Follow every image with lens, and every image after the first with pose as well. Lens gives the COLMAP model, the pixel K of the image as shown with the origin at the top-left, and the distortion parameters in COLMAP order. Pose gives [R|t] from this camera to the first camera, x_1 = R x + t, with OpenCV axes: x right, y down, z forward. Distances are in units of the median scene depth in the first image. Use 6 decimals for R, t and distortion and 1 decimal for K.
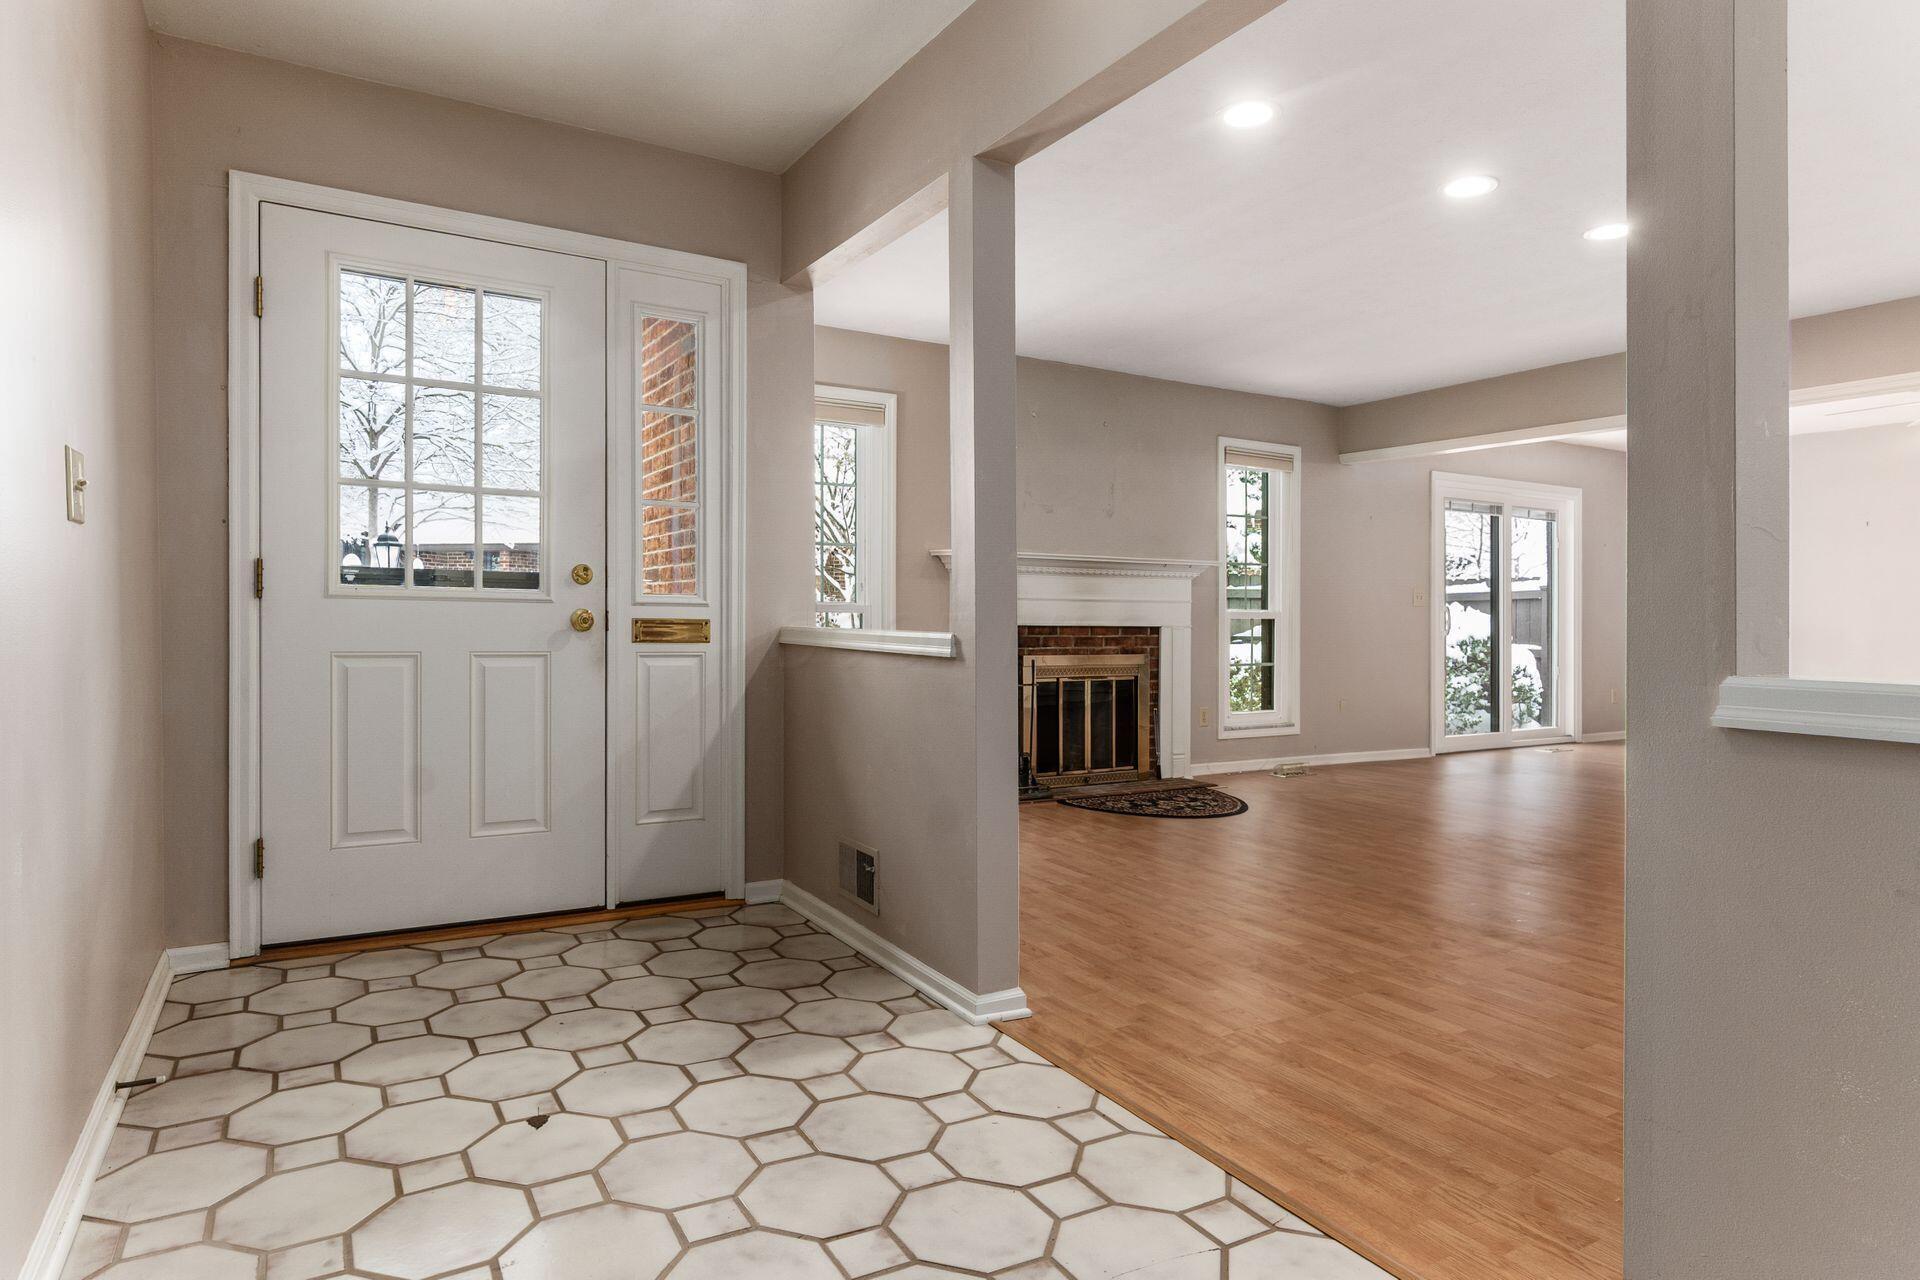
lens RADIAL K [[1069.3, 0, 945.1], [0, 1069.3, 633.8], [0, 0, 1]] dist [-0.013382, -0.000501]
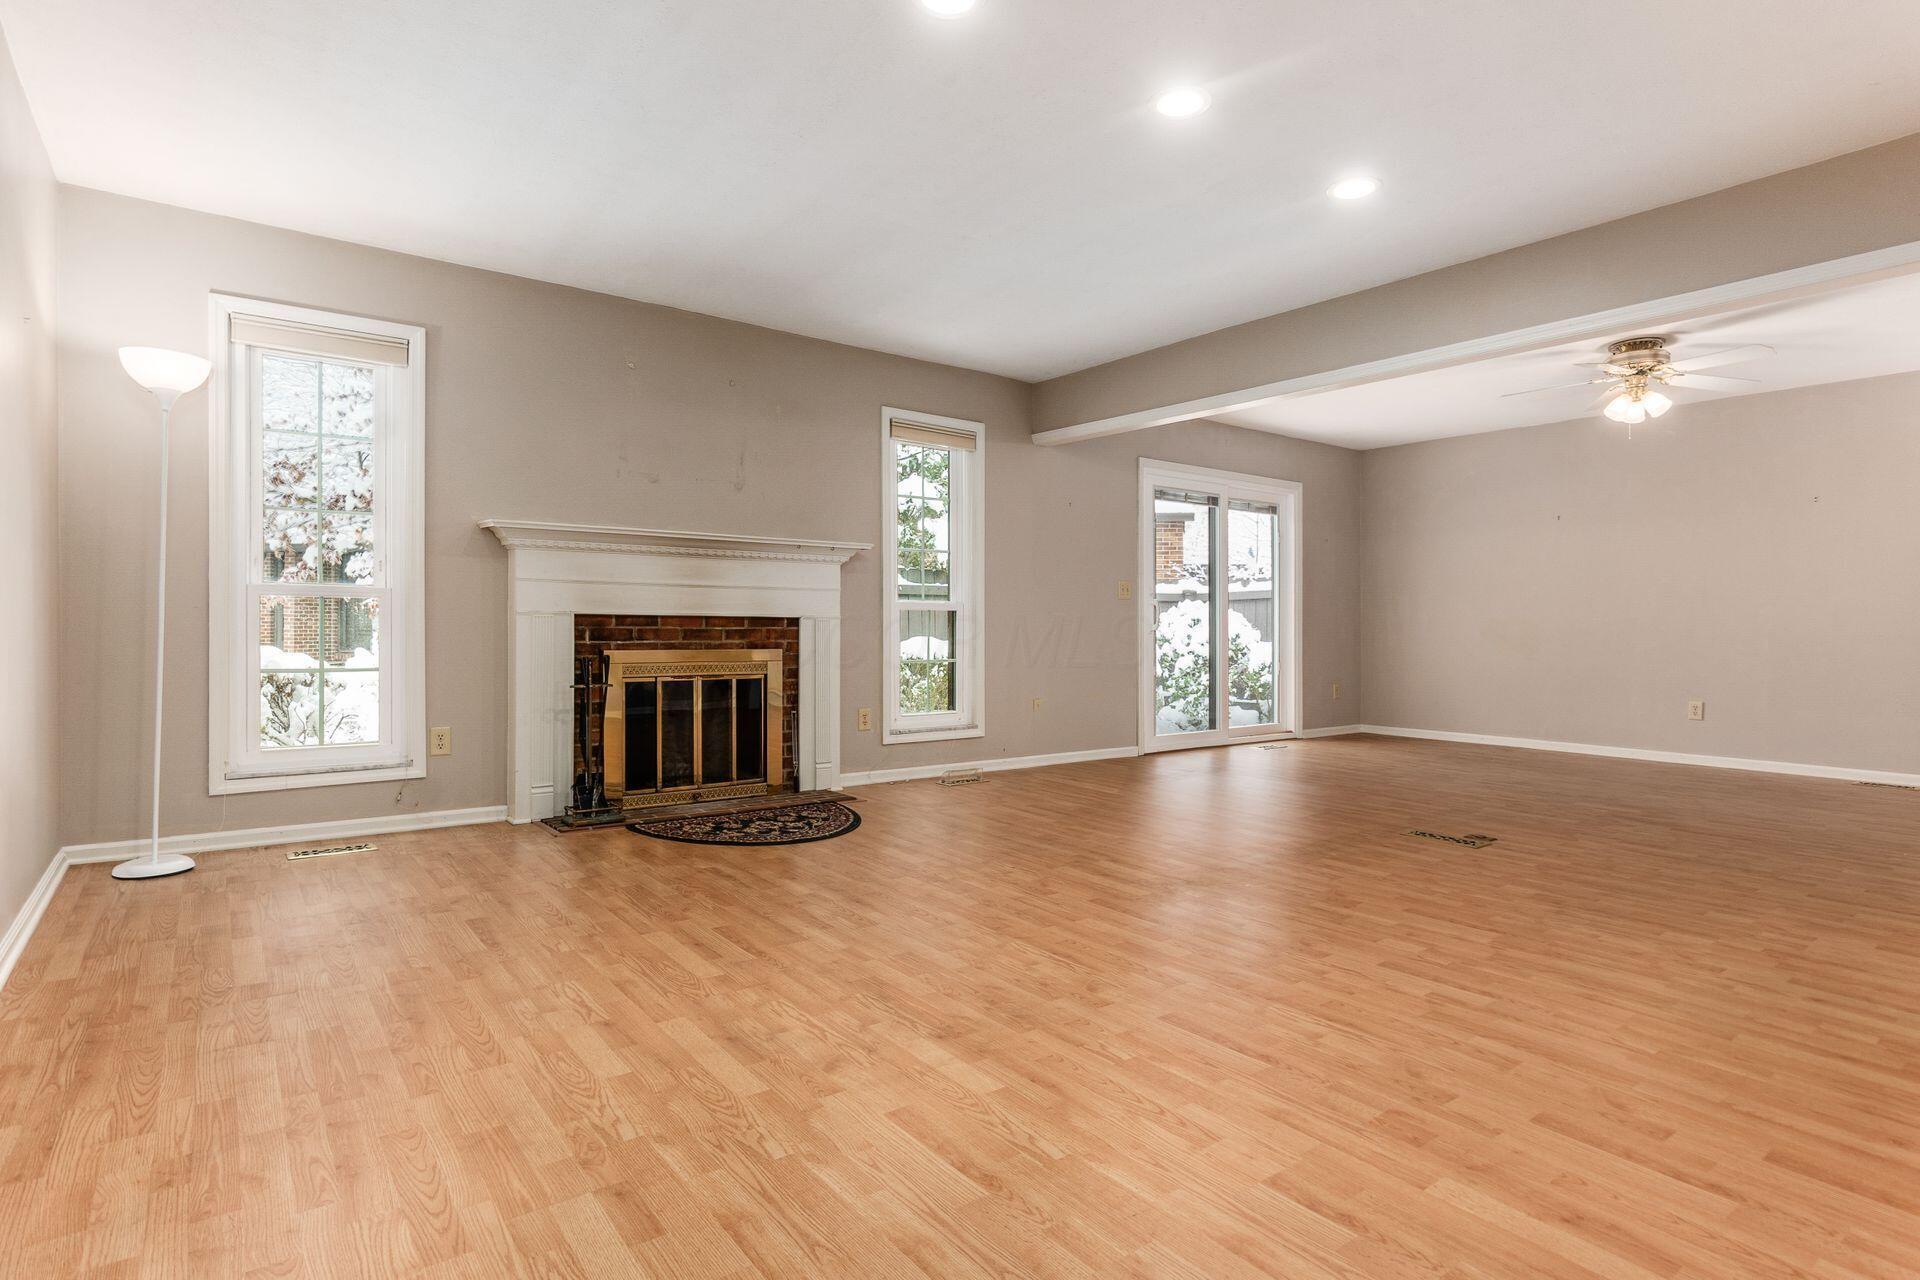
lens RADIAL K [[978.5, 0, 976.3], [0, 978.5, 641.1], [0, 0, 1]] dist [-0.010313, 0.000416]
pose [[0.990283, -0.003331, 0.139025, 0.234902], [0.003081, 0.999993, 0.002007, 0.011530], [-0.139030, -0.001559, 0.990287, 0.188356]]
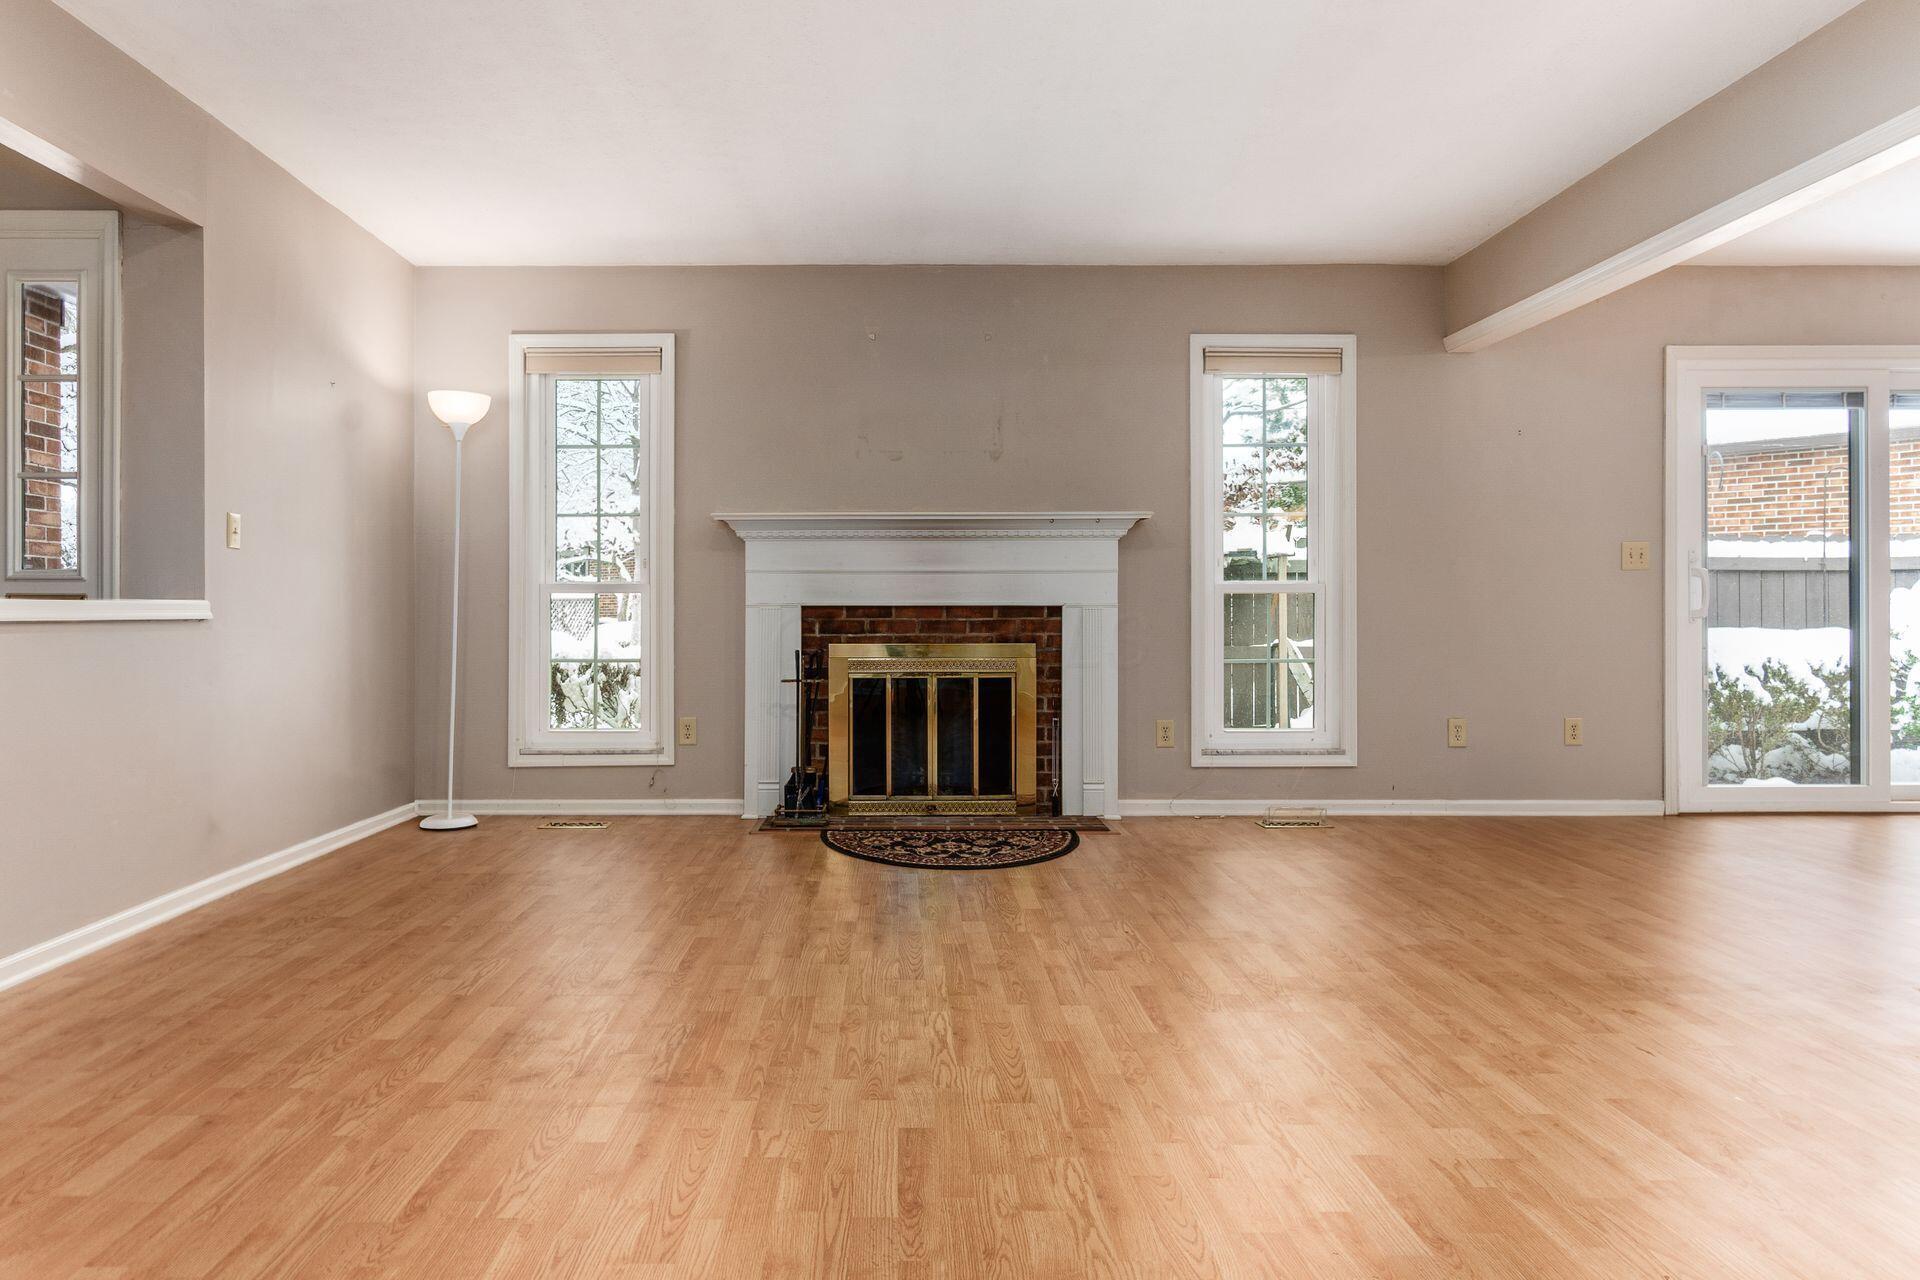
lens RADIAL K [[1198.8, 0, 927.4], [0, 1198.8, 618.8], [0, 0, 1]] dist [0.006037, -0.005846]
pose [[0.871596, -0.010132, -0.490120, 0.524508], [0.003381, 0.999887, -0.014656, 0.013910], [0.490213, 0.011117, 0.871532, 0.245363]]
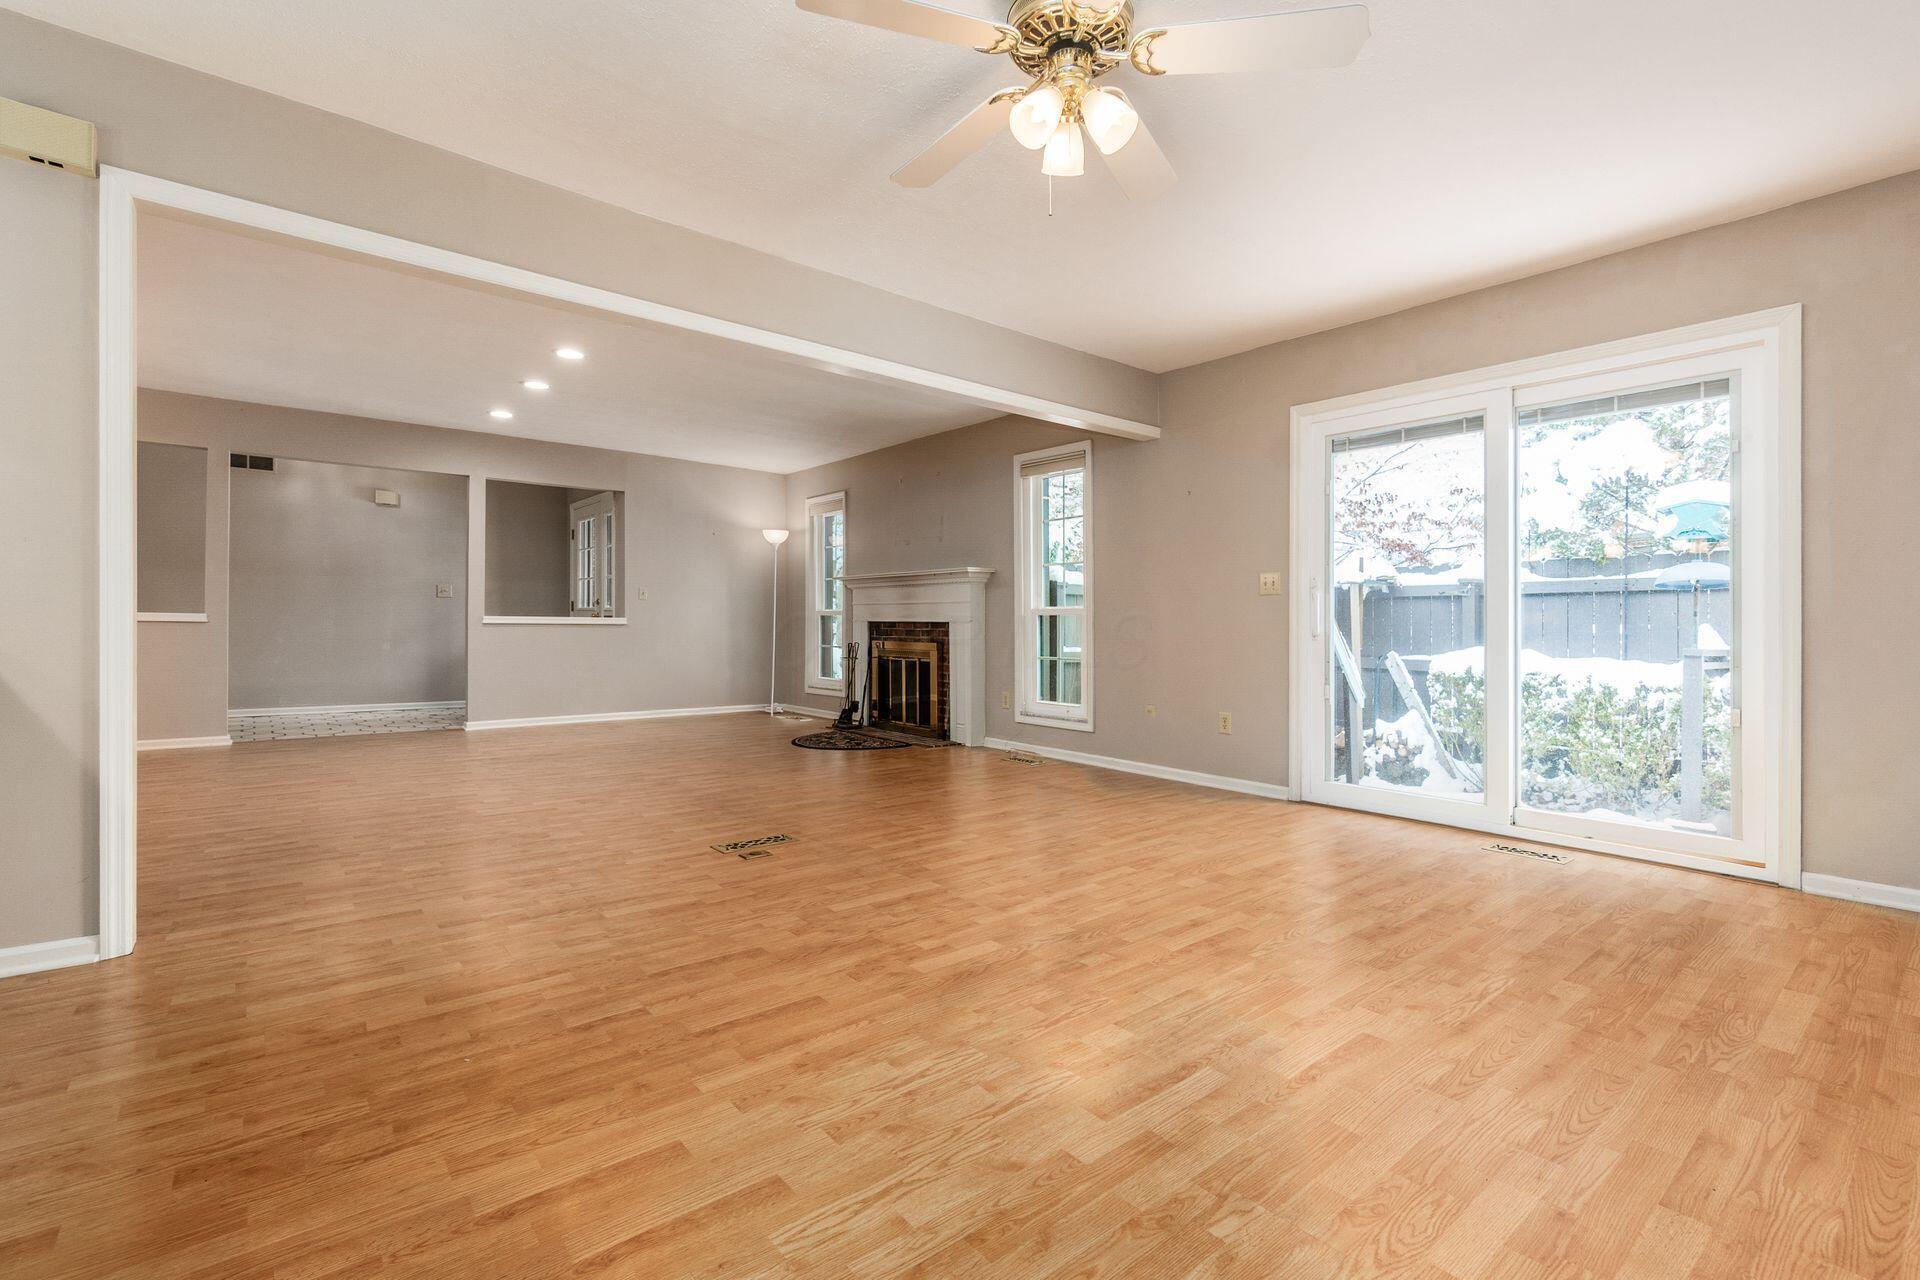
lens RADIAL K [[862.6, 0, 971.0], [0, 862.6, 688.0], [0, 0, 1]] dist [-0.004307, -0.000486]
pose [[0.172826, 0.065494, -0.982773, 1.244518], [-0.023337, 0.997779, 0.062390, 0.006914], [0.984676, 0.012152, 0.173970, 0.849473]]
